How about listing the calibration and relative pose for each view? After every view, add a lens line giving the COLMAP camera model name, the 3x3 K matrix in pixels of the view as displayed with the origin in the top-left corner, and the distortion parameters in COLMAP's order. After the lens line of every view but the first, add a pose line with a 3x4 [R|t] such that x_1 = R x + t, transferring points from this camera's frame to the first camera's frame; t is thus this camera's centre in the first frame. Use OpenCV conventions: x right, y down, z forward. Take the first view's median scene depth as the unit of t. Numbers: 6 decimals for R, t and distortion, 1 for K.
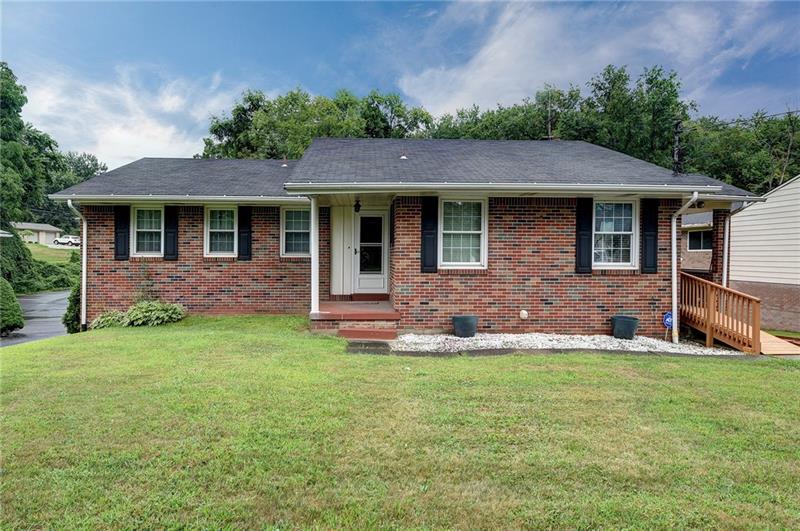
lens RADIAL K [[388.0, 0, 399.8], [0, 388.0, 275.6], [0, 0, 1]] dist [-0.001766, -0.000236]
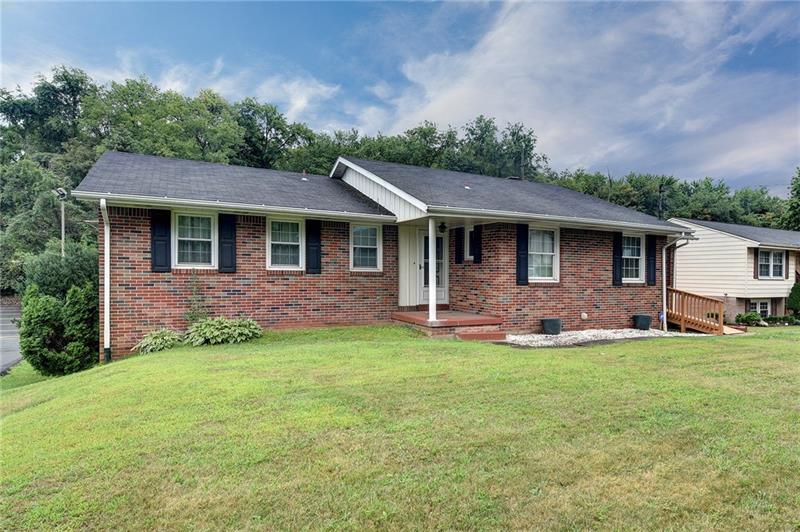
lens RADIAL K [[373.7, 0, 400.0], [0, 373.7, 295.1], [0, 0, 1]] dist [-0.002420, -0.000207]
pose [[0.931304, -0.010302, 0.364098, -0.551201], [0.006252, 0.999905, 0.012301, 0.005474], [-0.364190, -0.009180, 0.931279, 0.017857]]
